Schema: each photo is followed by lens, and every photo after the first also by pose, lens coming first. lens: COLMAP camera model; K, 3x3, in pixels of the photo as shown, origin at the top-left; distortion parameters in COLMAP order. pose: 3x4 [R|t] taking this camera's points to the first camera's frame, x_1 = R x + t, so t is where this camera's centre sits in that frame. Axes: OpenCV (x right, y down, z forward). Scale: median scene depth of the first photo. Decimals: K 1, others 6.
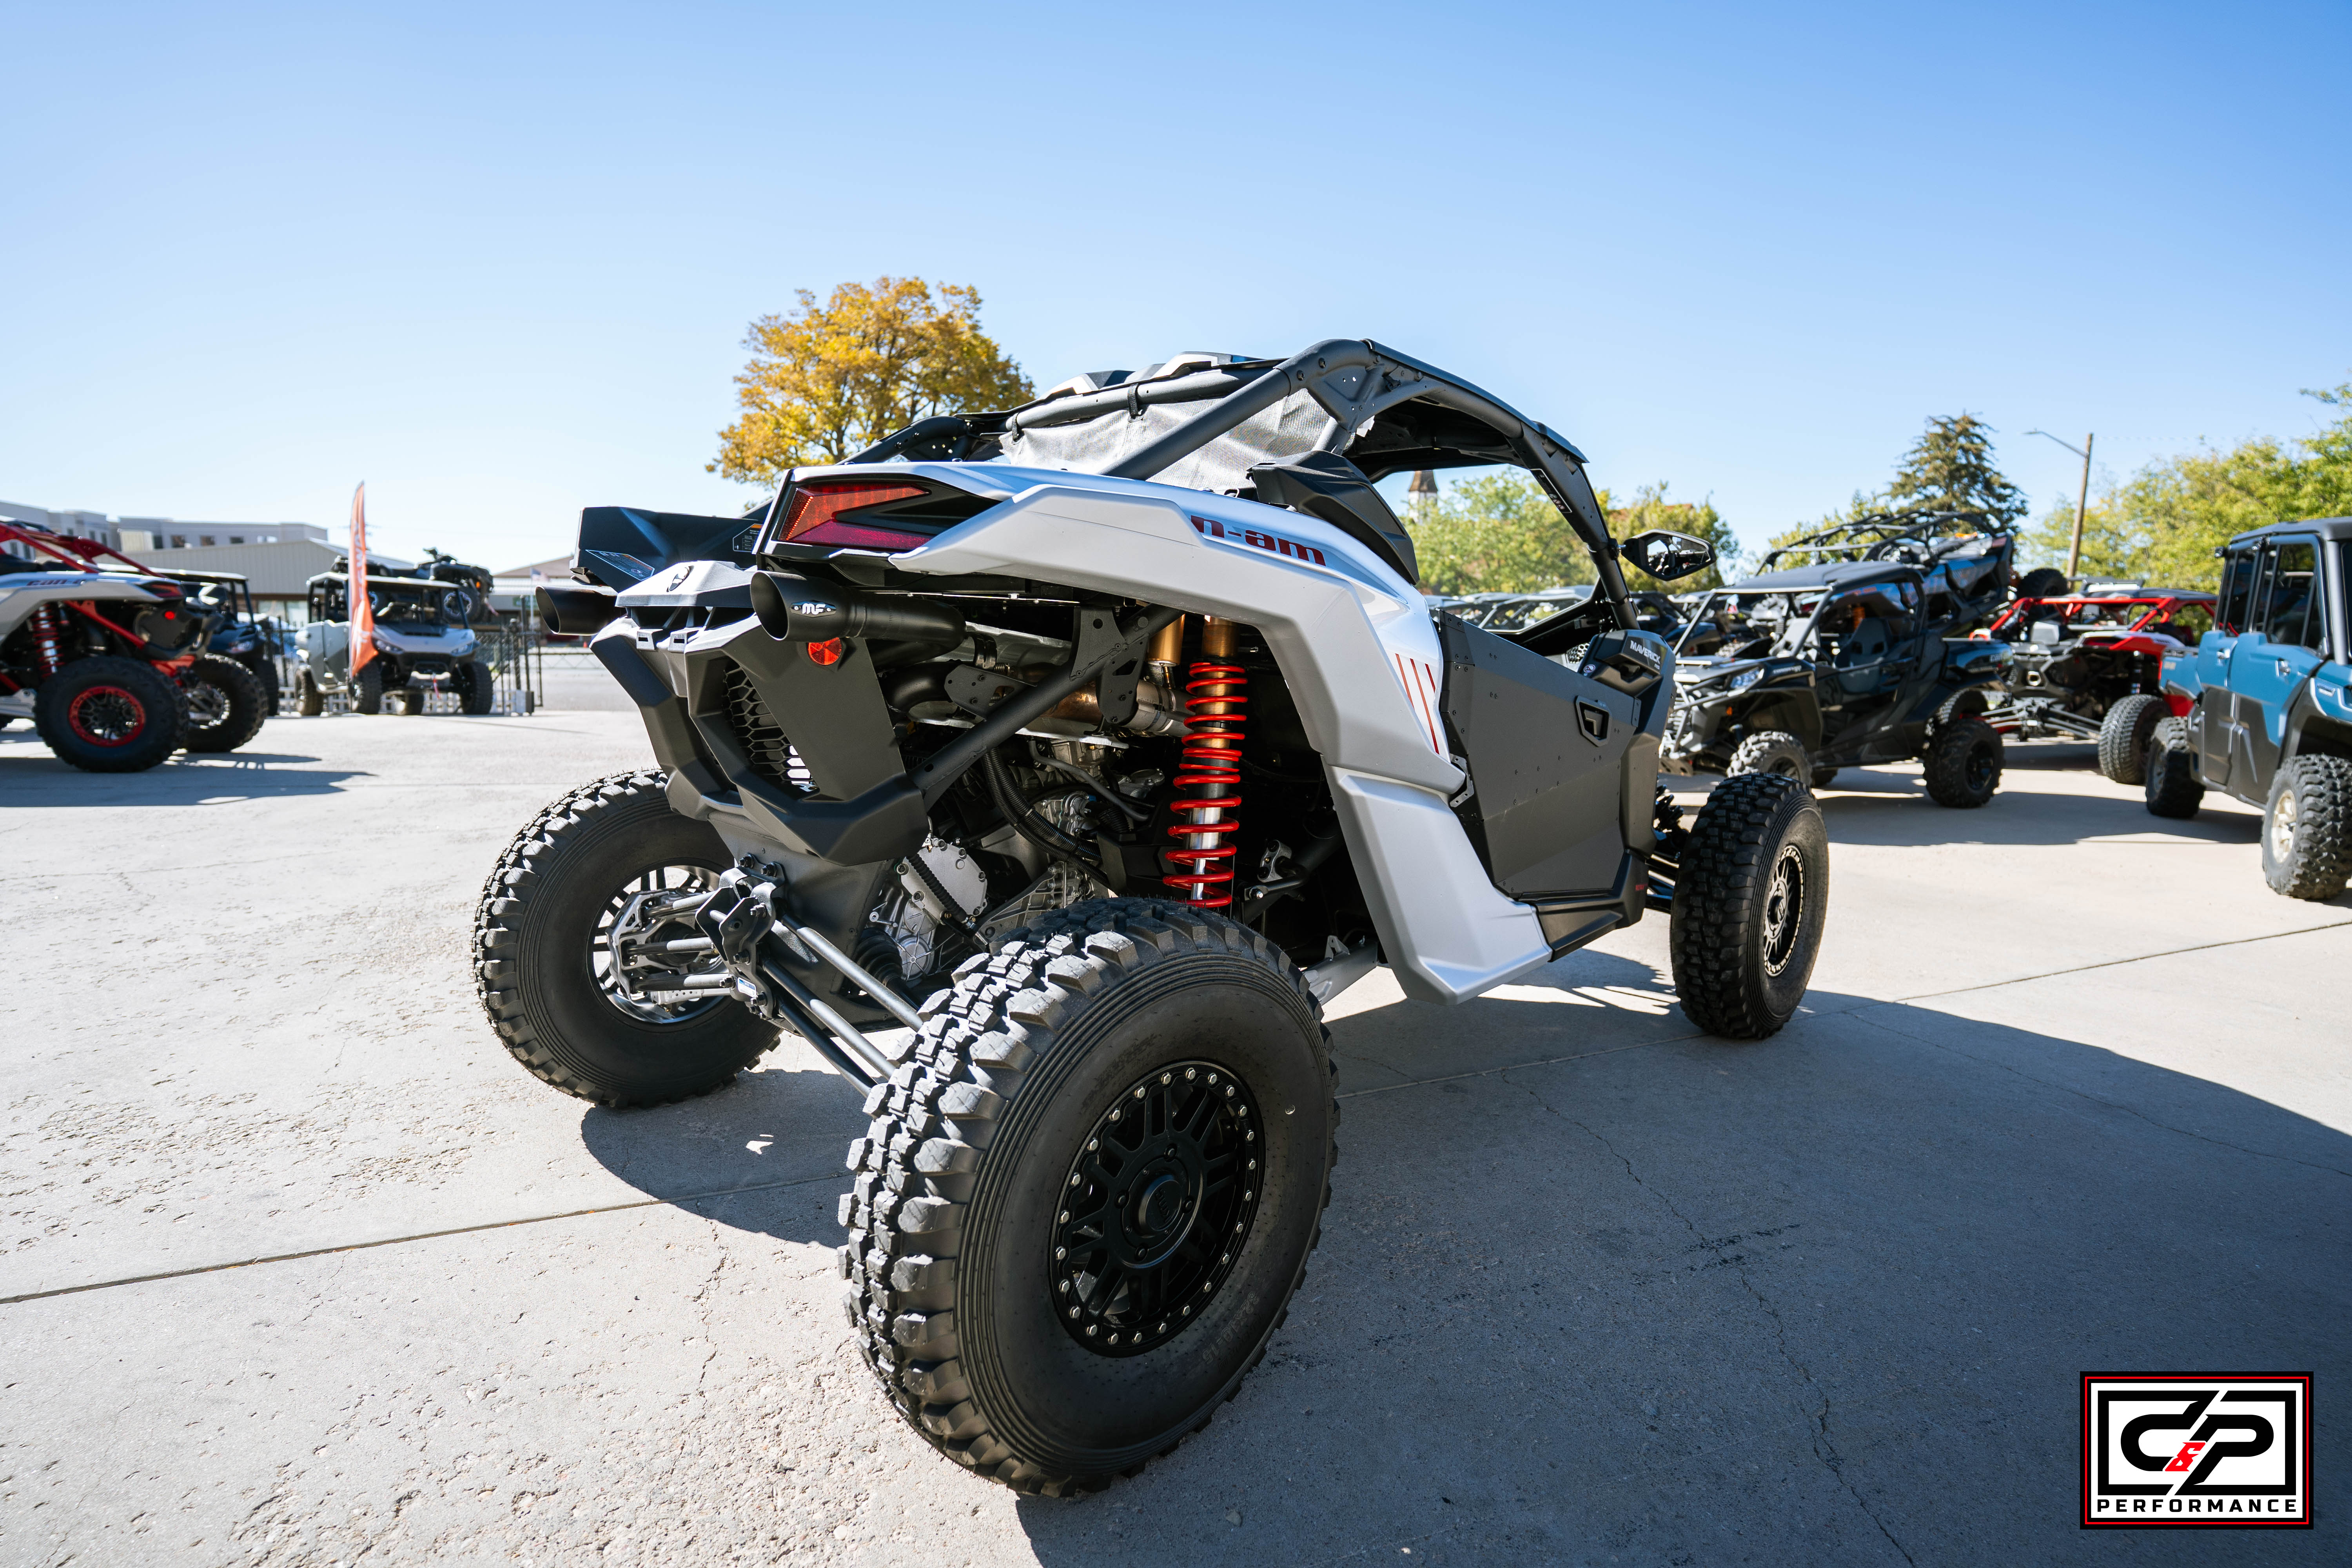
lens RADIAL K [[1156.8, 0, 1175.5], [0, 1156.8, 795.9], [0, 0, 1]] dist [-0.076855, 0.037893]
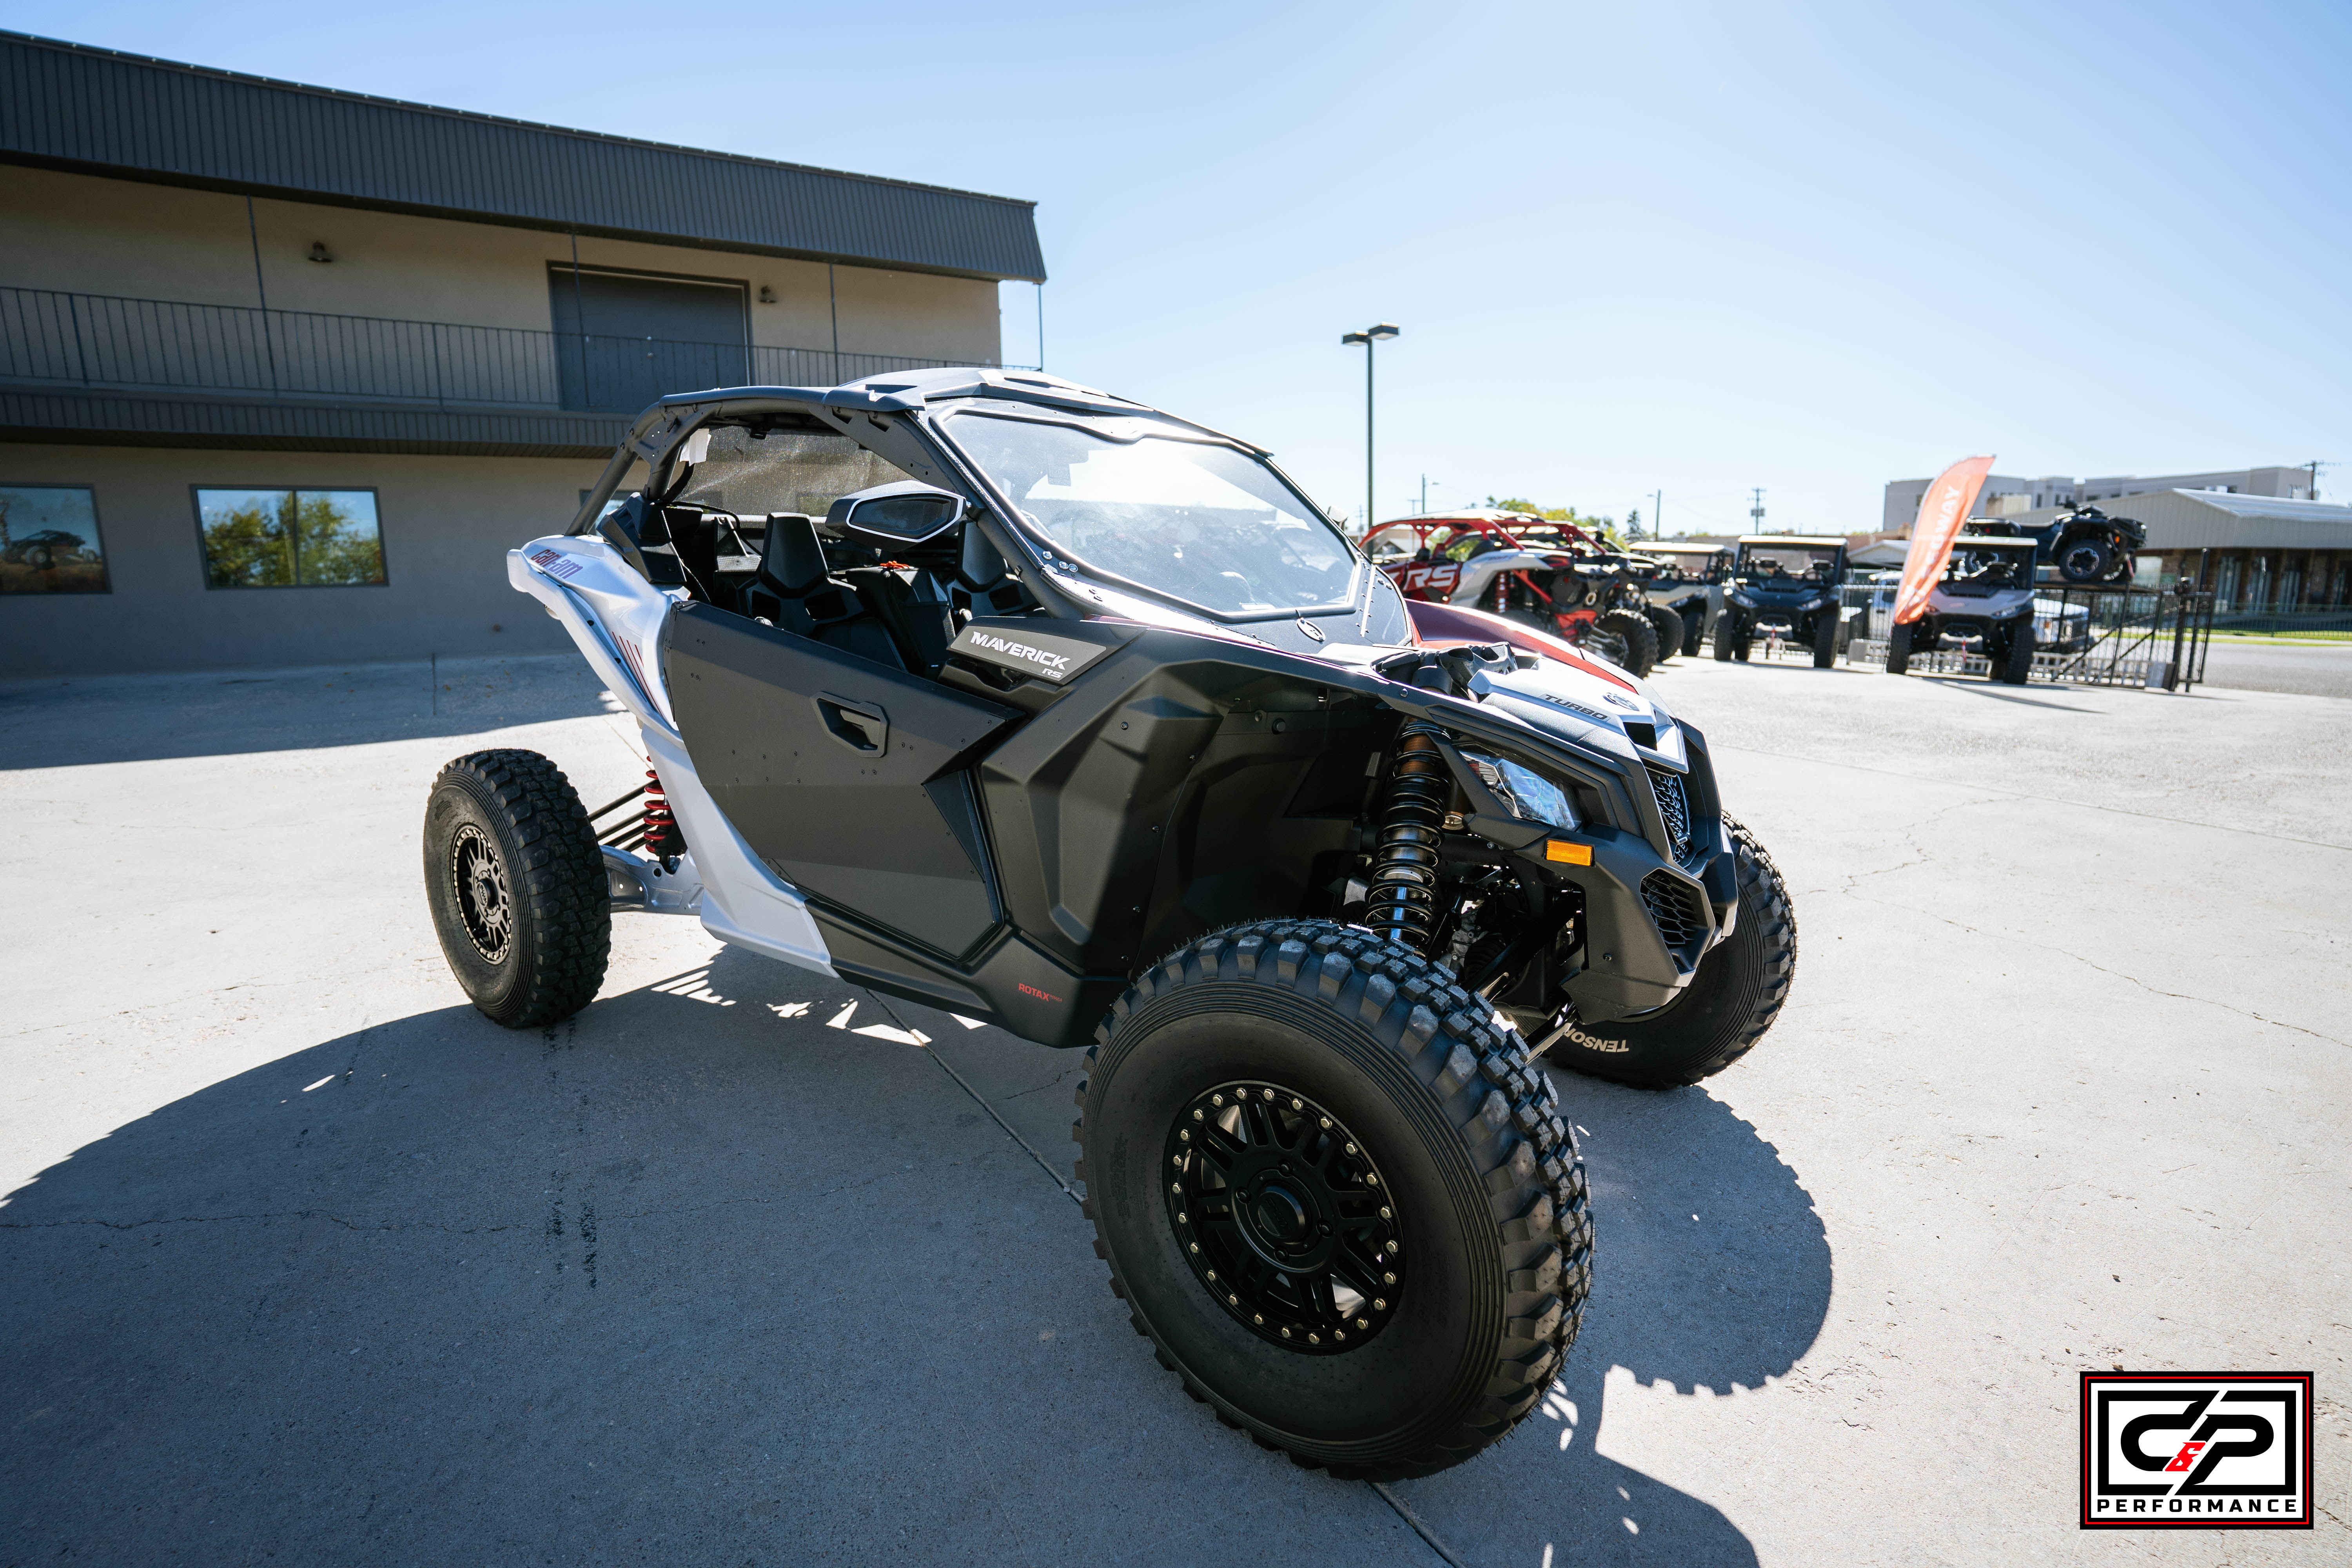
lens RADIAL K [[1154.3, 0, 1168.7], [0, 1154.3, 784.3], [0, 0, 1]] dist [-0.076260, 0.033885]
pose [[0.112711, 0.164026, -0.979996, 0.083297], [-0.134686, 0.979700, 0.148486, -0.012240], [0.984457, 0.115256, 0.132515, 0.075583]]
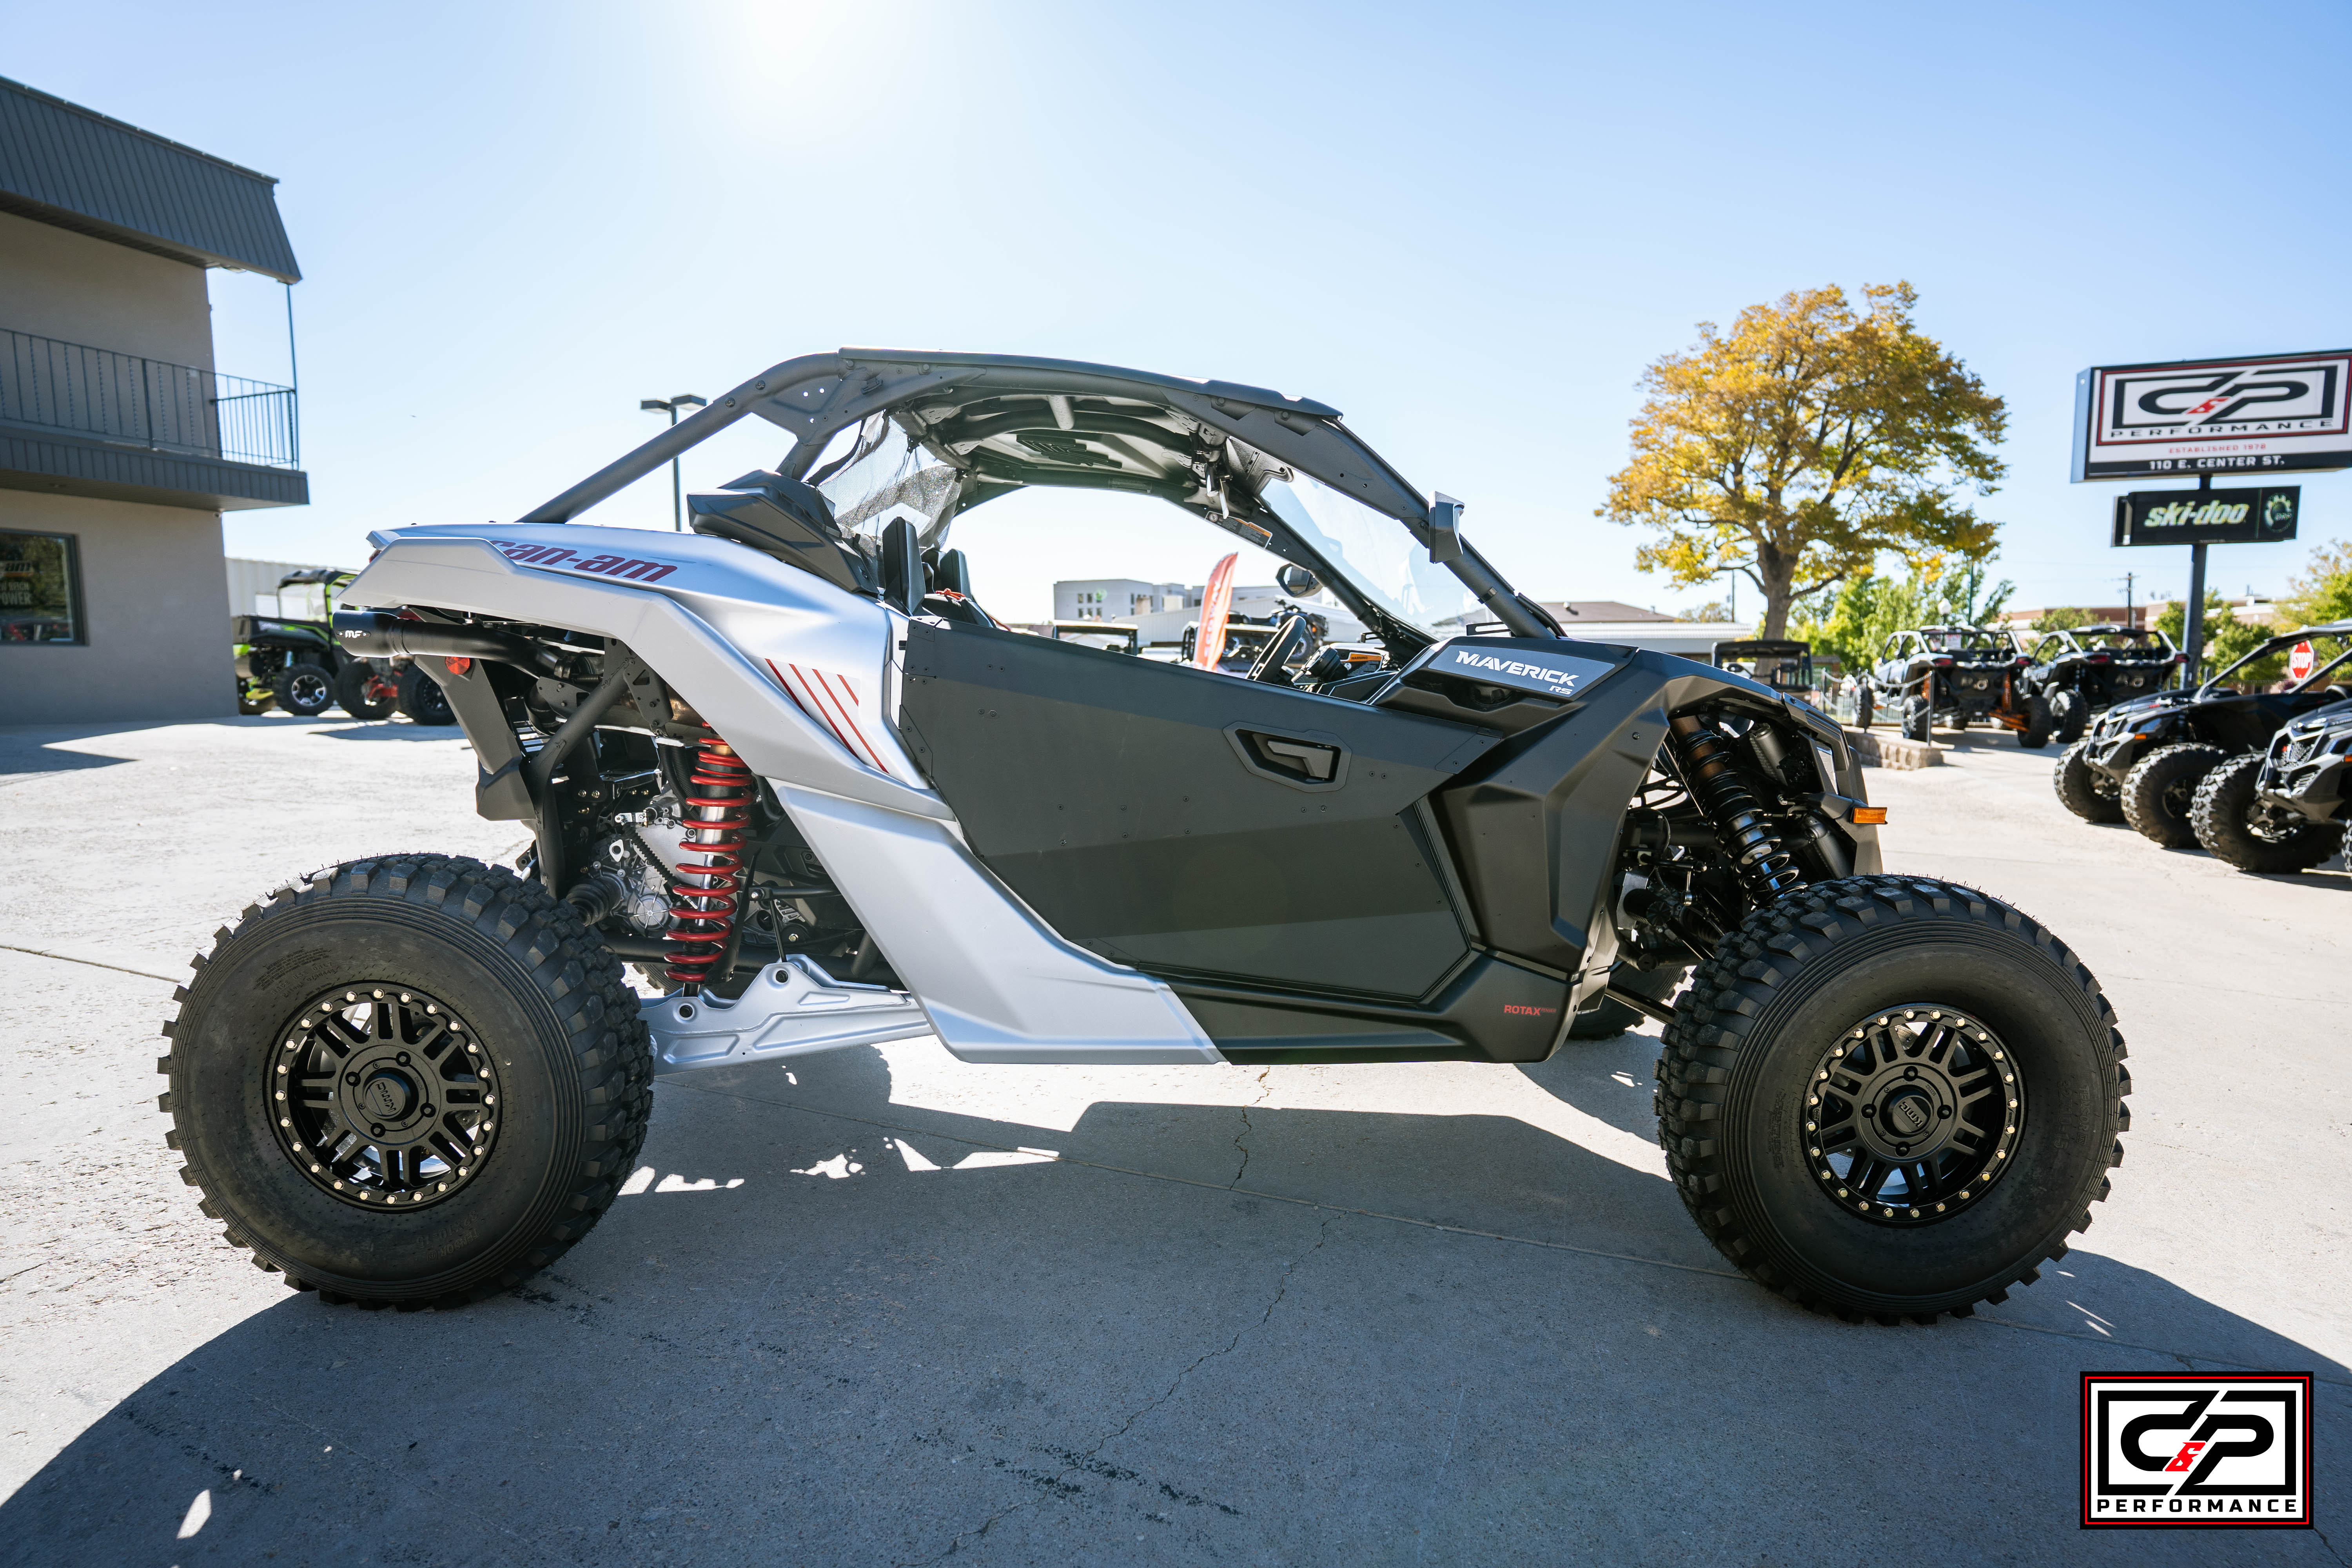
lens RADIAL K [[1154.3, 0, 1168.7], [0, 1154.3, 784.3], [0, 0, 1]] dist [-0.076260, 0.033885]
pose [[0.703880, 0.066105, -0.707236, 0.056964], [-0.099290, 0.995042, -0.005813, -0.002486], [0.703345, 0.074313, 0.706954, 0.027649]]
